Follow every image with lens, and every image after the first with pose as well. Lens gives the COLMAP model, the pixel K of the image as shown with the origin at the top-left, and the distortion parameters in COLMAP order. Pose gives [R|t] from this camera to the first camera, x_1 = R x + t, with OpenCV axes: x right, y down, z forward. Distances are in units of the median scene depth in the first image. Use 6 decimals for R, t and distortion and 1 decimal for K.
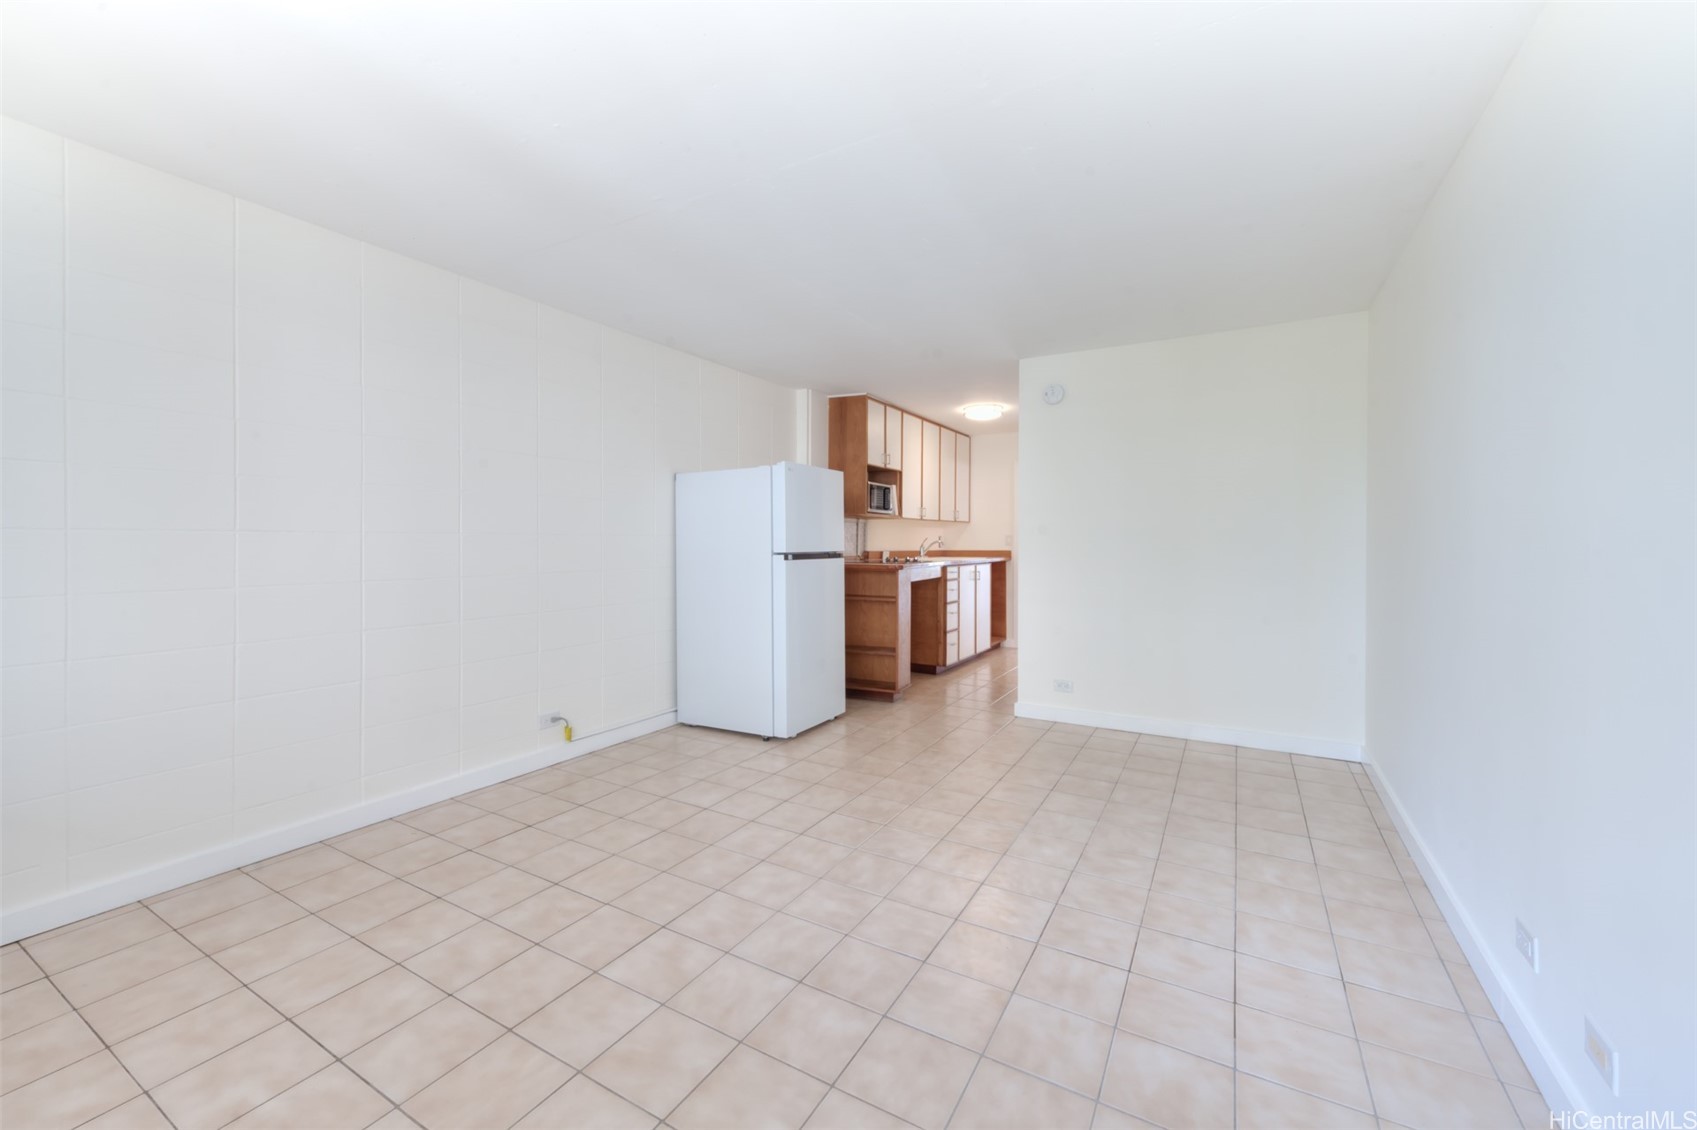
lens RADIAL K [[674.5, 0, 844.3], [0, 674.5, 558.2], [0, 0, 1]] dist [-0.001123, -0.000769]
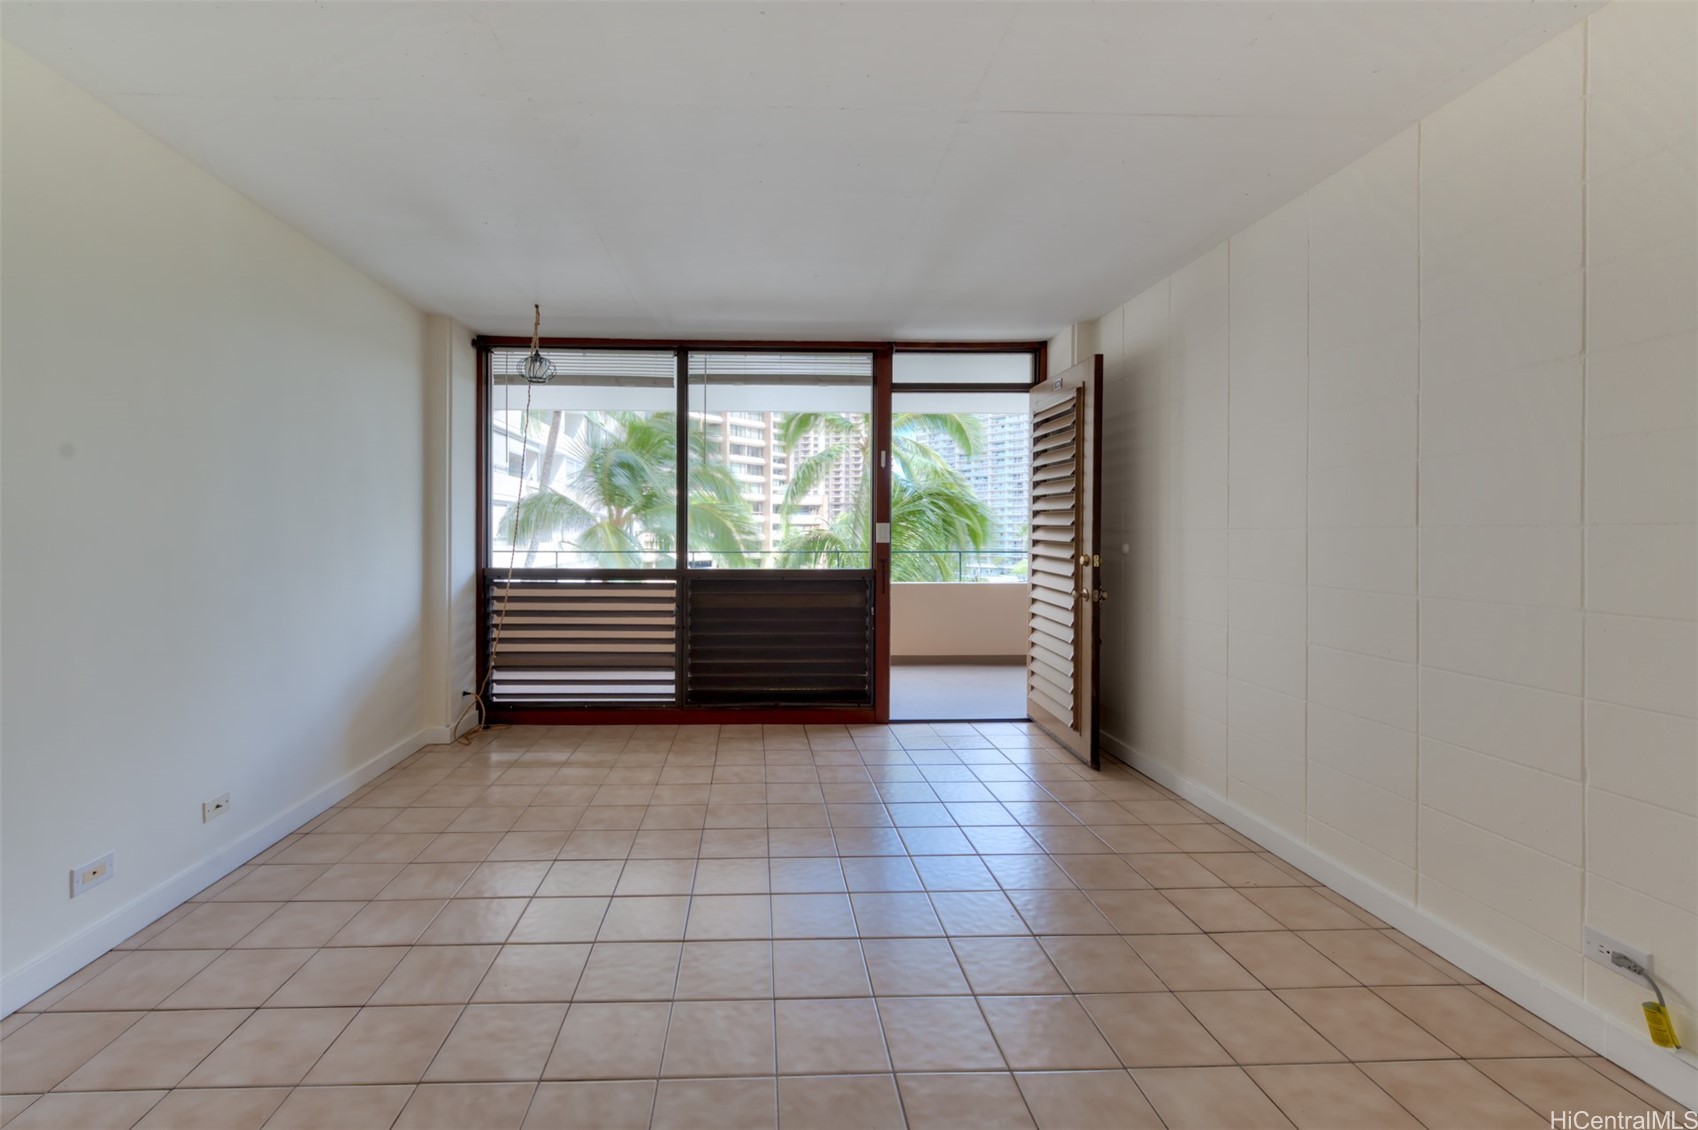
lens RADIAL K [[685.6, 0, 849.4], [0, 685.6, 531.3], [0, 0, 1]] dist [0.000775, -0.000746]
pose [[-0.795957, -0.009078, -0.605285, 0.289744], [-0.021284, 0.999689, 0.012996, -0.038591], [0.604979, 0.023227, -0.795903, 1.320924]]
